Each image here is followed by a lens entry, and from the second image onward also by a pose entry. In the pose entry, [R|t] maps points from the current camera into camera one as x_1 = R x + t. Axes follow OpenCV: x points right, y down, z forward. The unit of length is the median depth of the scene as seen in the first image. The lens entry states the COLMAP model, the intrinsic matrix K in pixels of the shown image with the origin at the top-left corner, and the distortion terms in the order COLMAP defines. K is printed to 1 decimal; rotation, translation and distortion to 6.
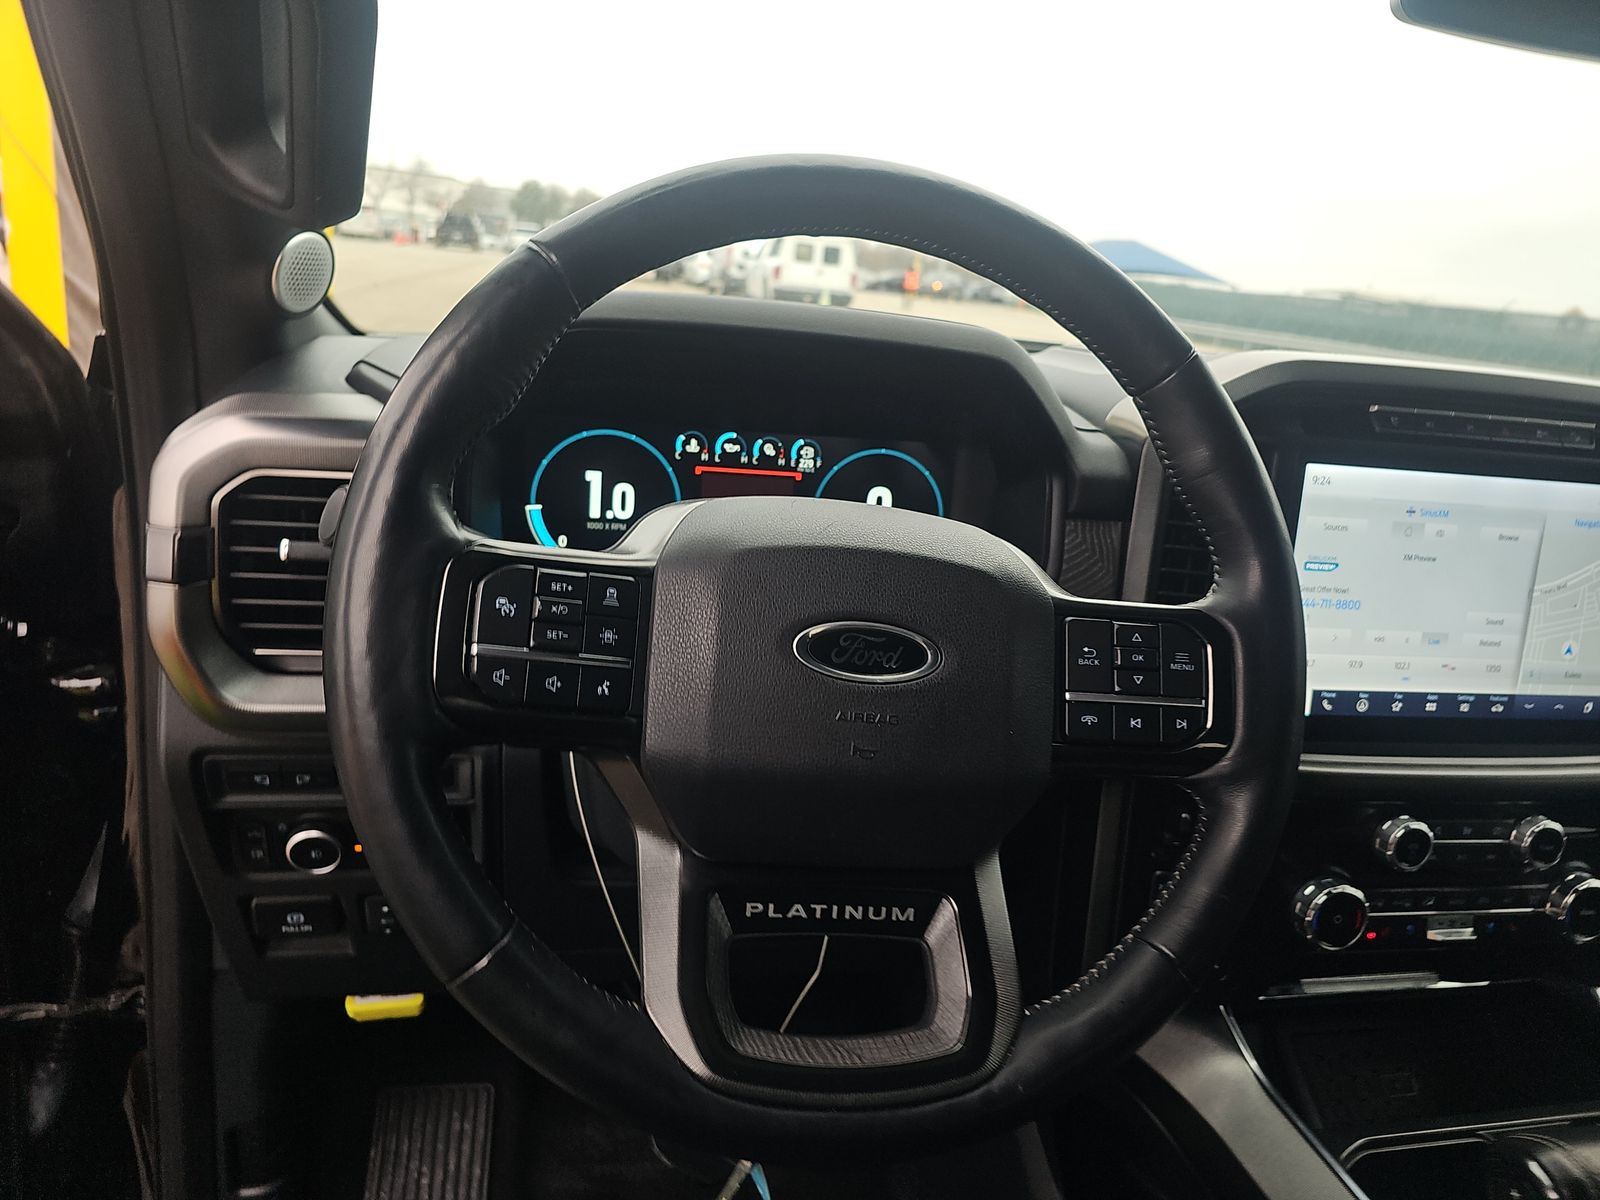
lens RADIAL K [[1084.4, 0, 806.6], [0, 1084.4, 584.7], [0, 0, 1]] dist [0.021068, -0.008781]
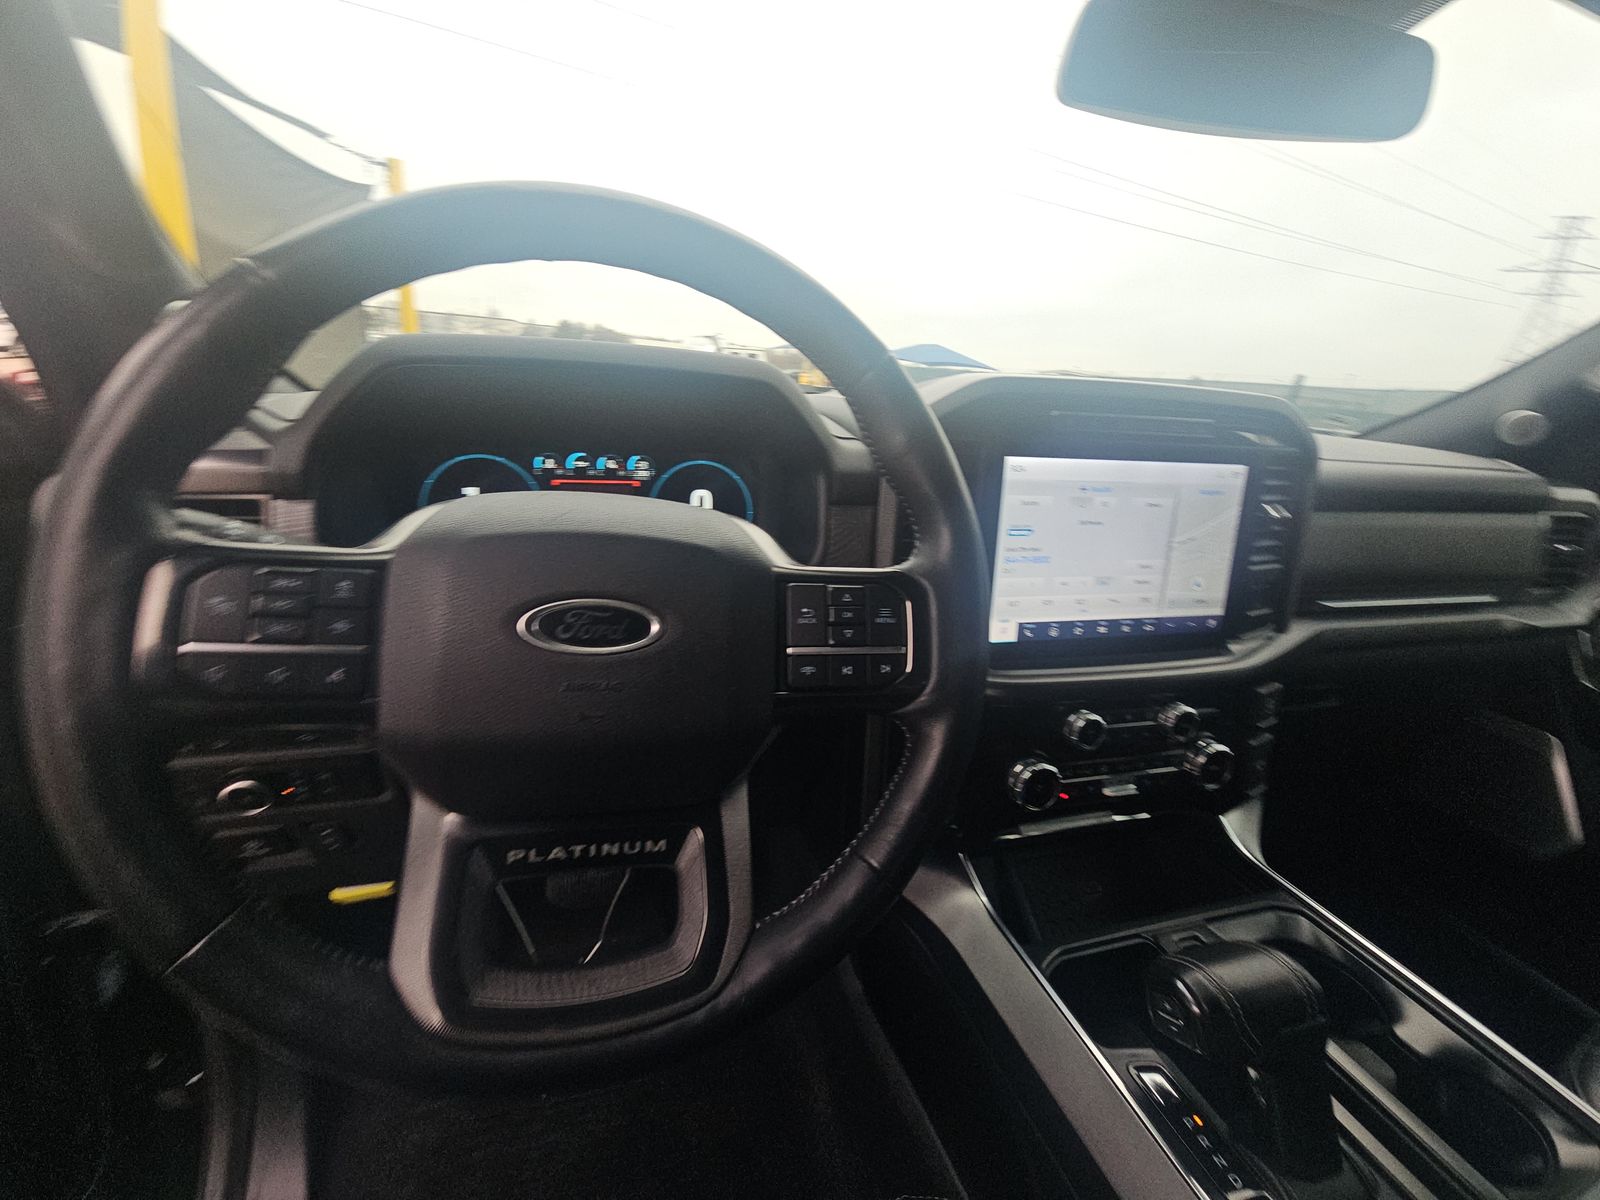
lens RADIAL K [[654.6, 0, 787.7], [0, 654.6, 593.2], [0, 0, 1]] dist [0.013170, -0.001178]
pose [[0.997106, -0.054541, 0.052961, 0.178253], [0.051885, 0.997386, 0.050298, 0.003884], [-0.055566, -0.047405, 0.997329, 0.258867]]
